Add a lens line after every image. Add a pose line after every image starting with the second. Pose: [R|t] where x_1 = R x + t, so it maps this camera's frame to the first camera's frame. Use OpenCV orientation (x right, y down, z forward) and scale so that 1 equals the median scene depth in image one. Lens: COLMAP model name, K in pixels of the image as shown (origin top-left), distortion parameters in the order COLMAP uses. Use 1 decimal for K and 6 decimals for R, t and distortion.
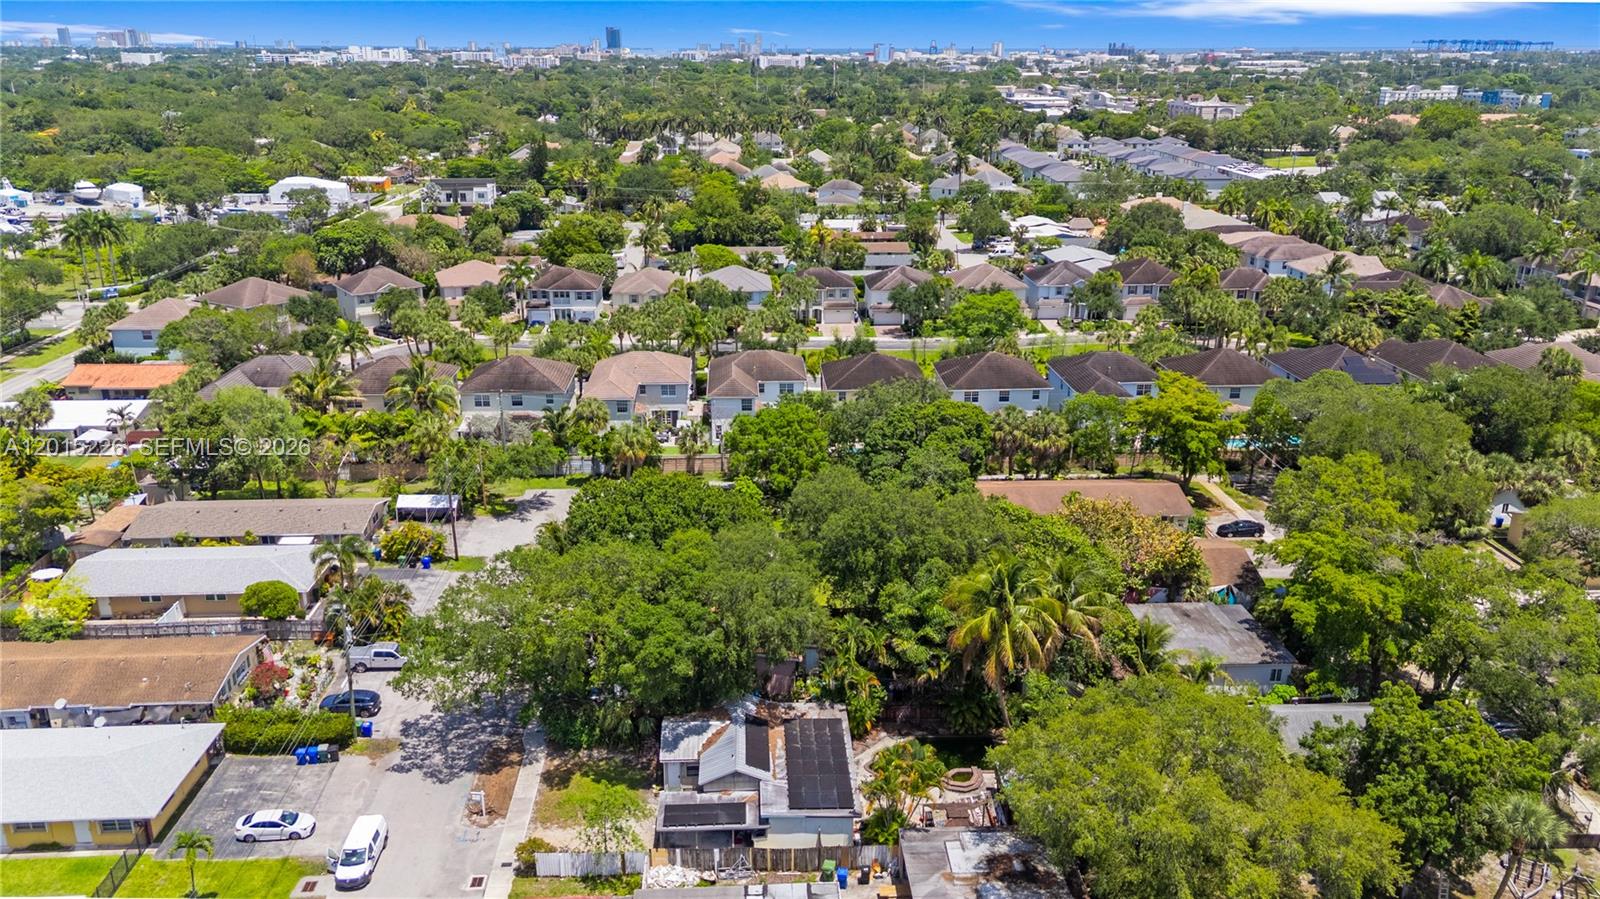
lens RADIAL K [[1177.1, 0, 800.0], [0, 1177.1, 449.5], [0, 0, 1]] dist [0.086537, -0.087608]
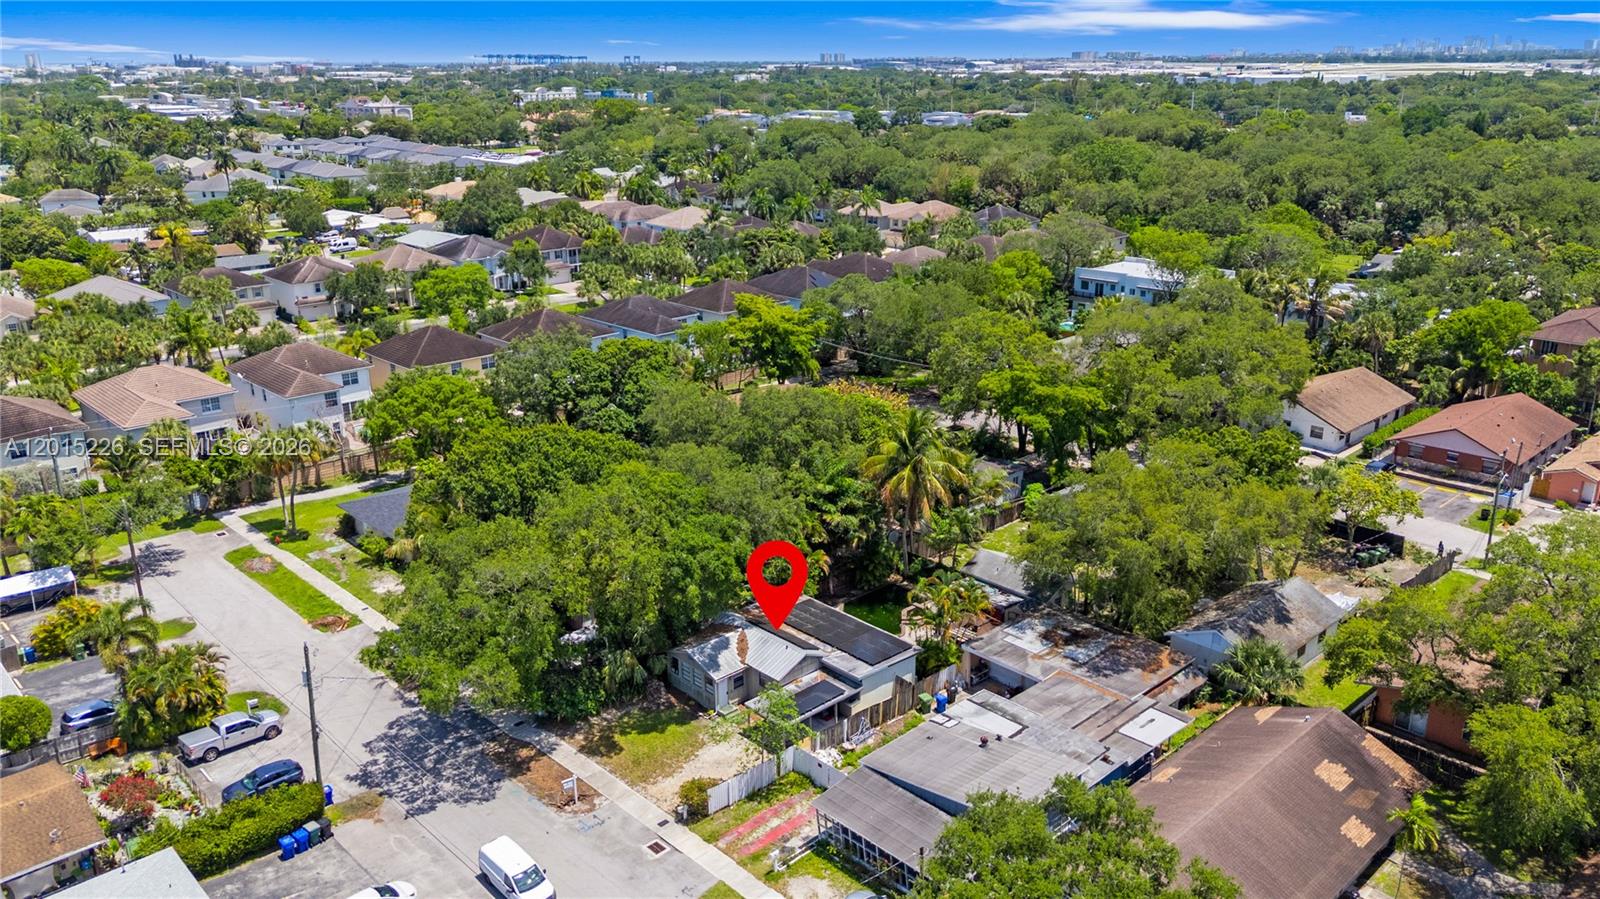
lens RADIAL K [[1177.1, 0, 800.0], [0, 1177.1, 449.5], [0, 0, 1]] dist [0.086537, -0.087608]
pose [[0.761417, -0.210400, 0.613168, -0.589762], [0.216473, 0.974093, 0.065436, 0.027687], [-0.611051, 0.082910, 0.787237, 0.170017]]
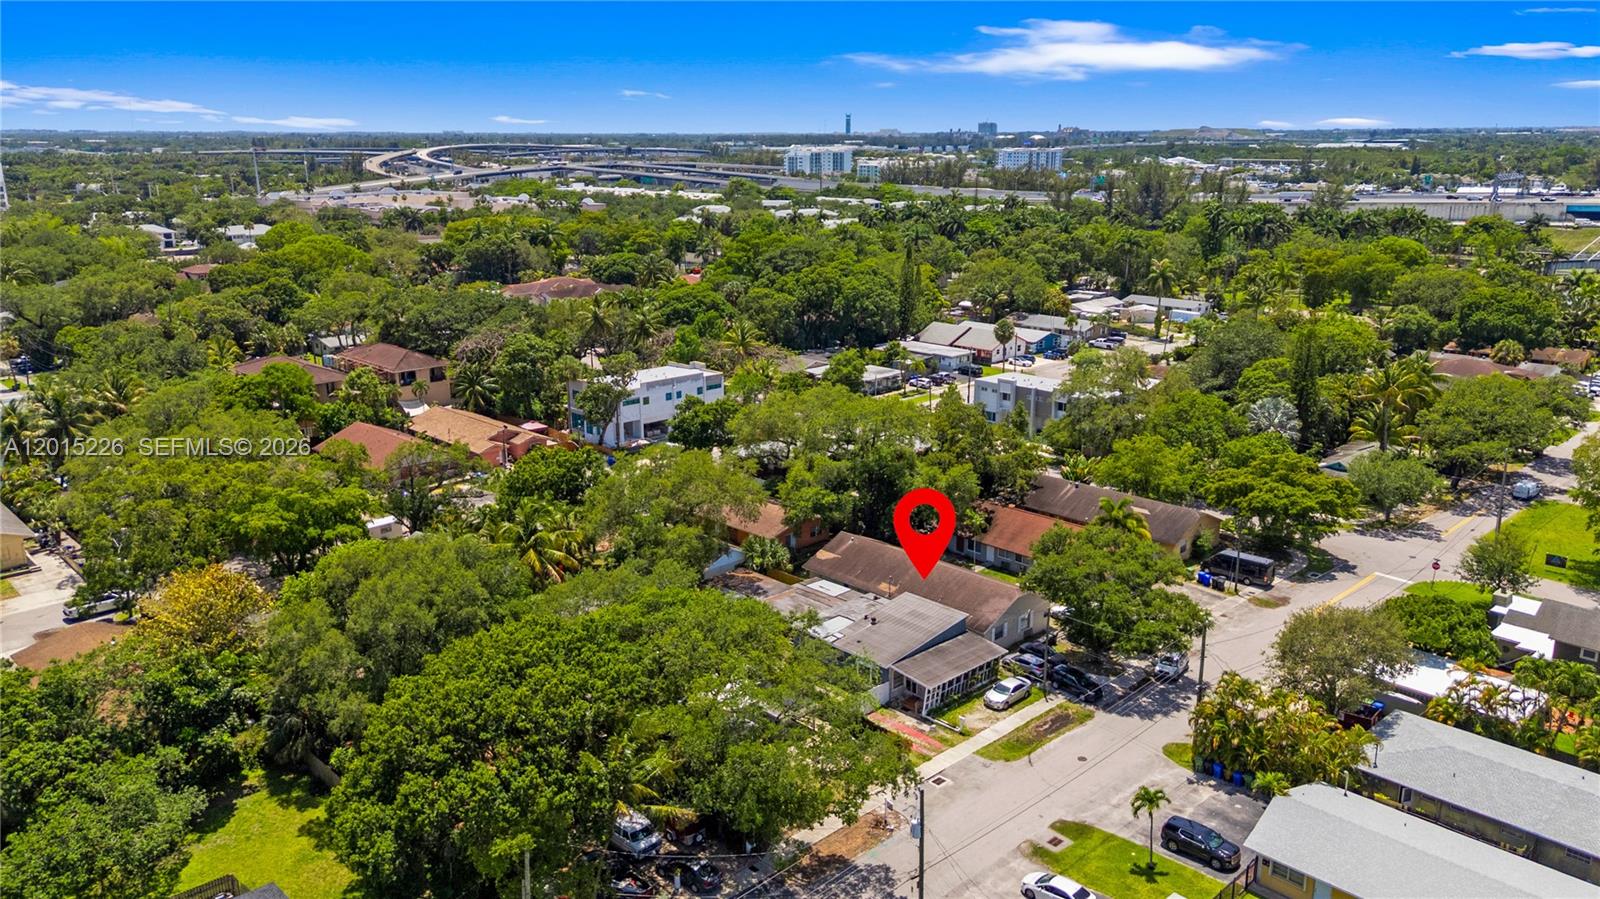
lens RADIAL K [[1163.7, 0, 809.2], [0, 1163.7, 463.6], [0, 0, 1]] dist [0.102385, -0.122600]
pose [[-0.656939, -0.205338, 0.725443, -0.828770], [0.237622, 0.856769, 0.457693, -0.396629], [-0.715518, 0.473058, -0.514052, 1.331253]]
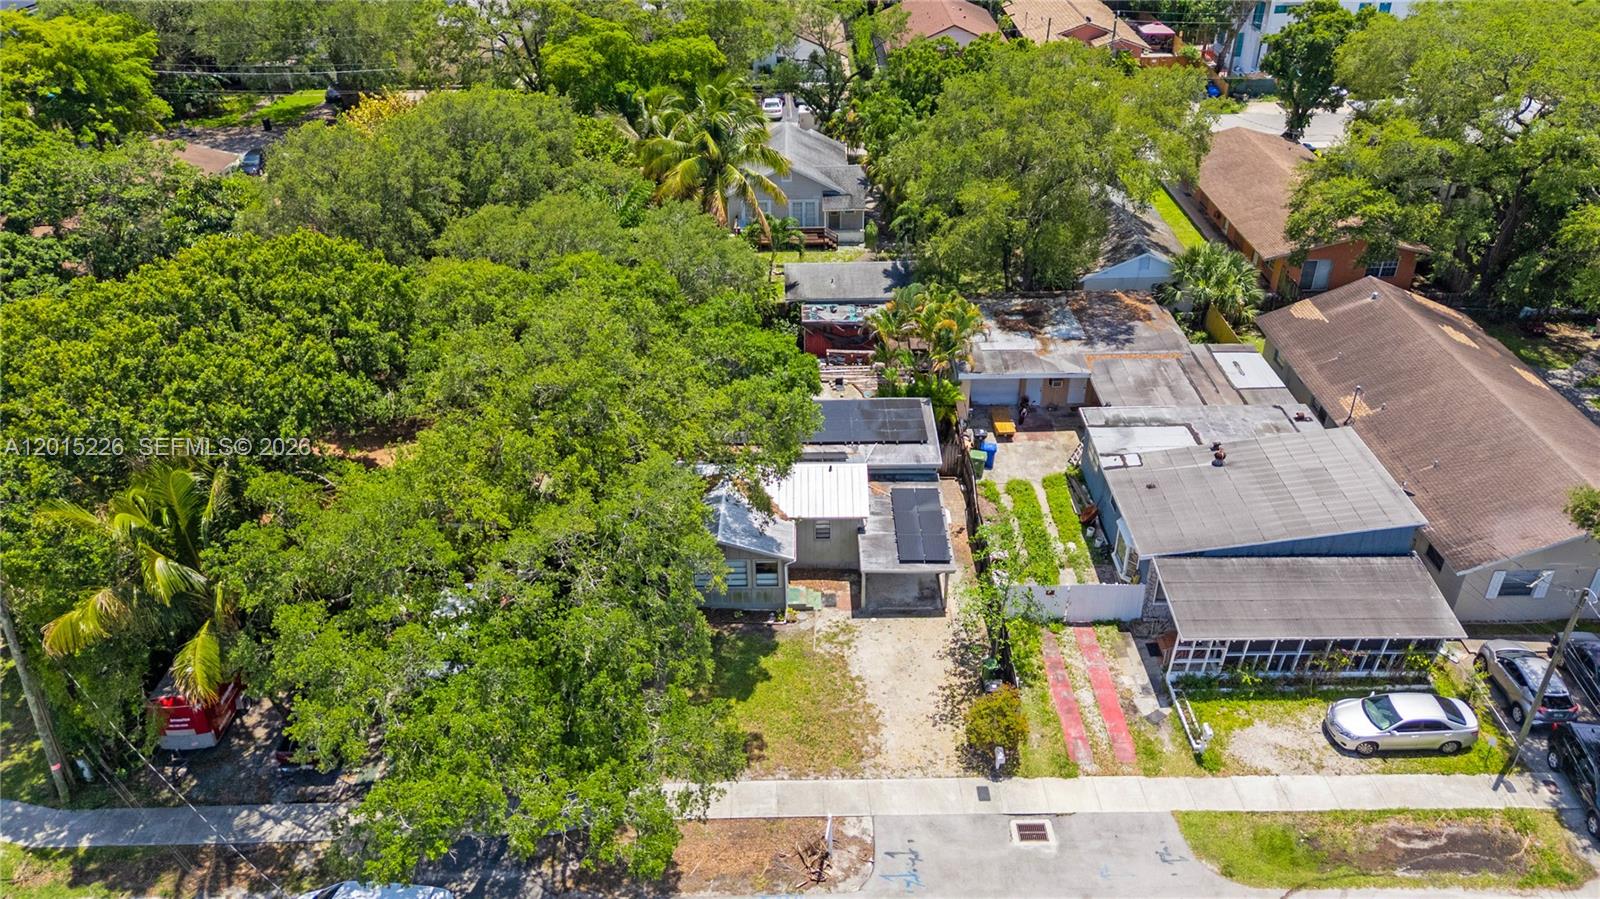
lens RADIAL K [[1177.1, 0, 800.0], [0, 1177.1, 449.5], [0, 0, 1]] dist [0.086537, -0.087608]
pose [[0.047006, -0.524231, 0.850278, -0.555342], [0.330480, 0.811444, 0.482018, -0.058796], [-0.942642, 0.258342, 0.211390, 0.818186]]
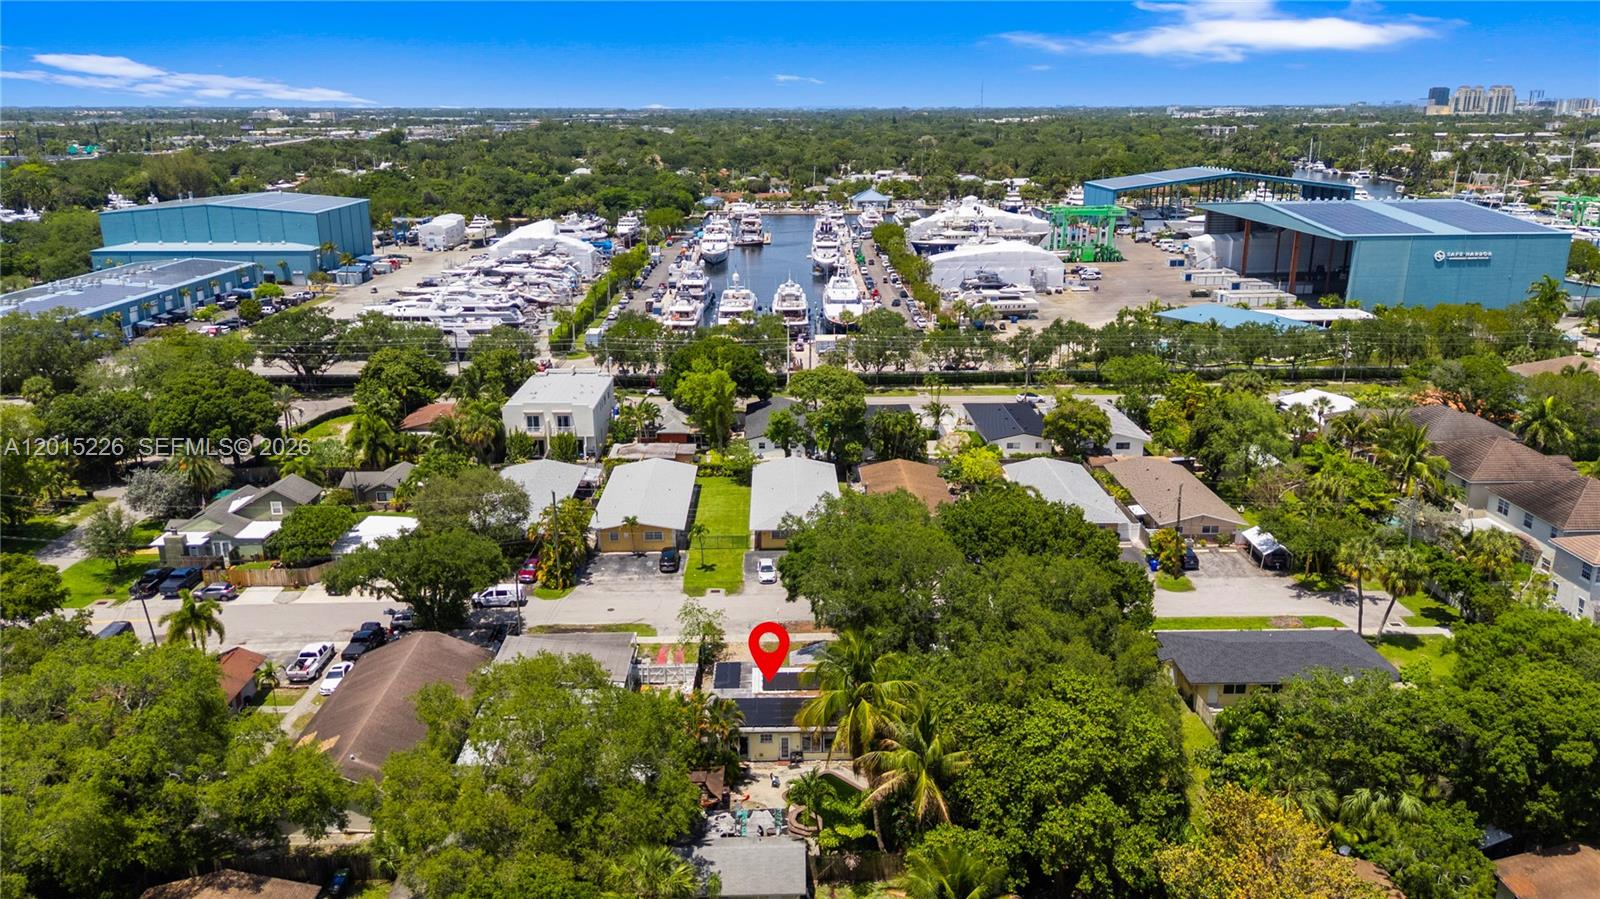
lens RADIAL K [[1177.1, 0, 800.0], [0, 1177.1, 449.5], [0, 0, 1]] dist [0.086537, -0.087608]
pose [[-0.029073, 0.275495, -0.960863, 0.990658], [-0.317750, 0.908860, 0.270199, -0.268113], [0.947729, 0.313170, 0.061115, 0.820495]]
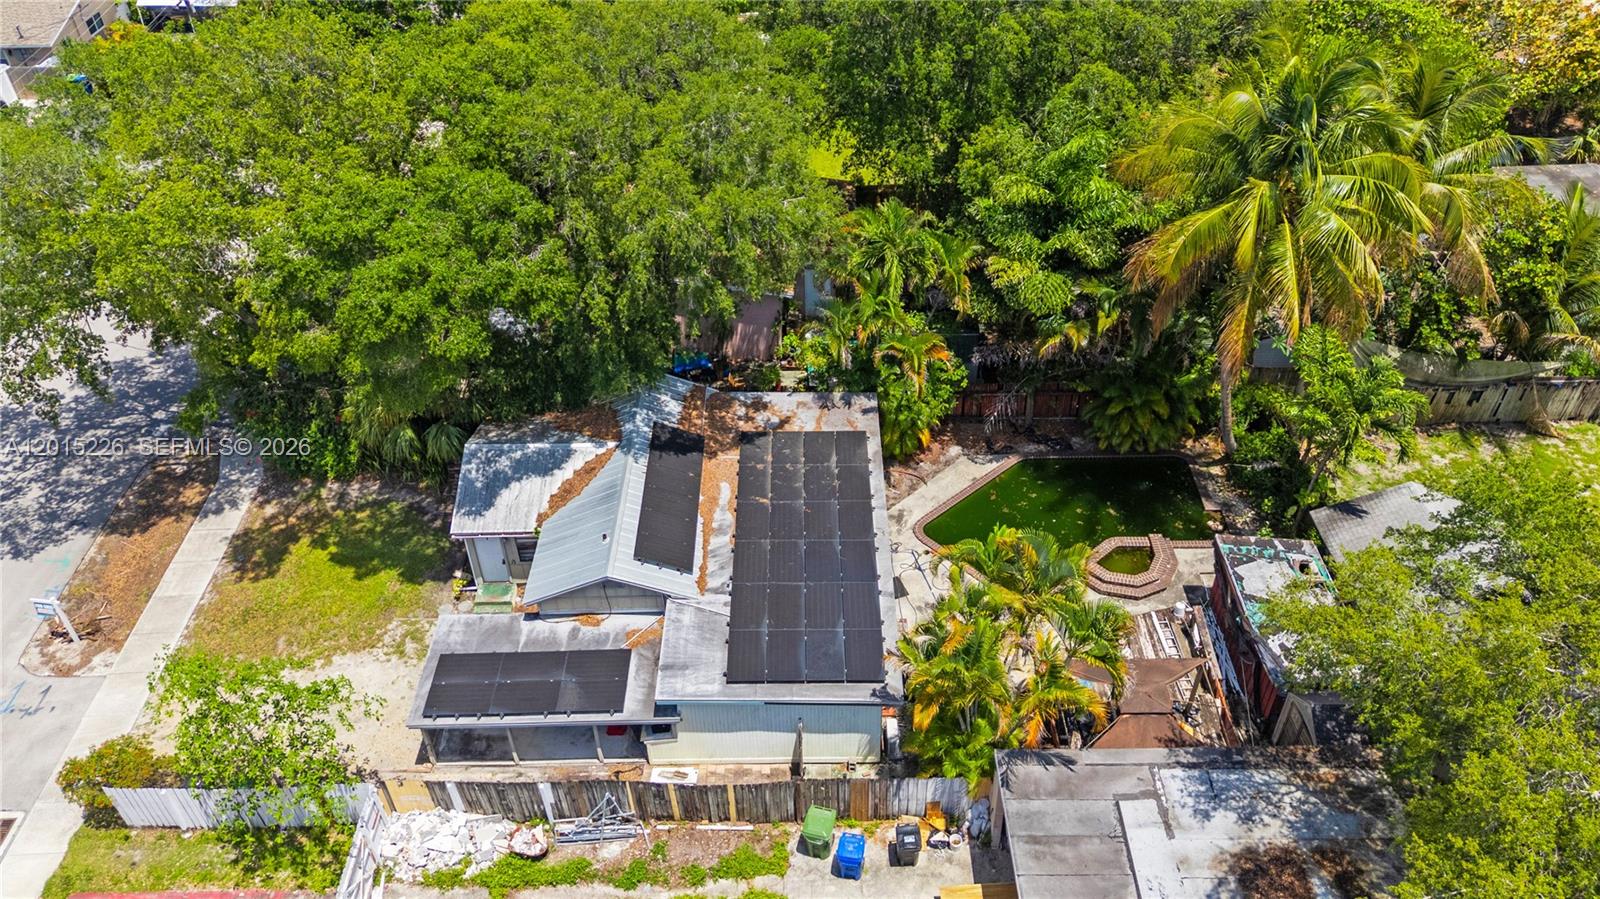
lens RADIAL K [[1177.1, 0, 800.0], [0, 1177.1, 449.5], [0, 0, 1]] dist [0.086537, -0.087608]
pose [[0.998767, 0.008501, -0.048904, 0.031877], [0.009119, 0.937035, 0.349116, 0.075180], [0.048792, -0.349132, 0.935803, 0.573642]]
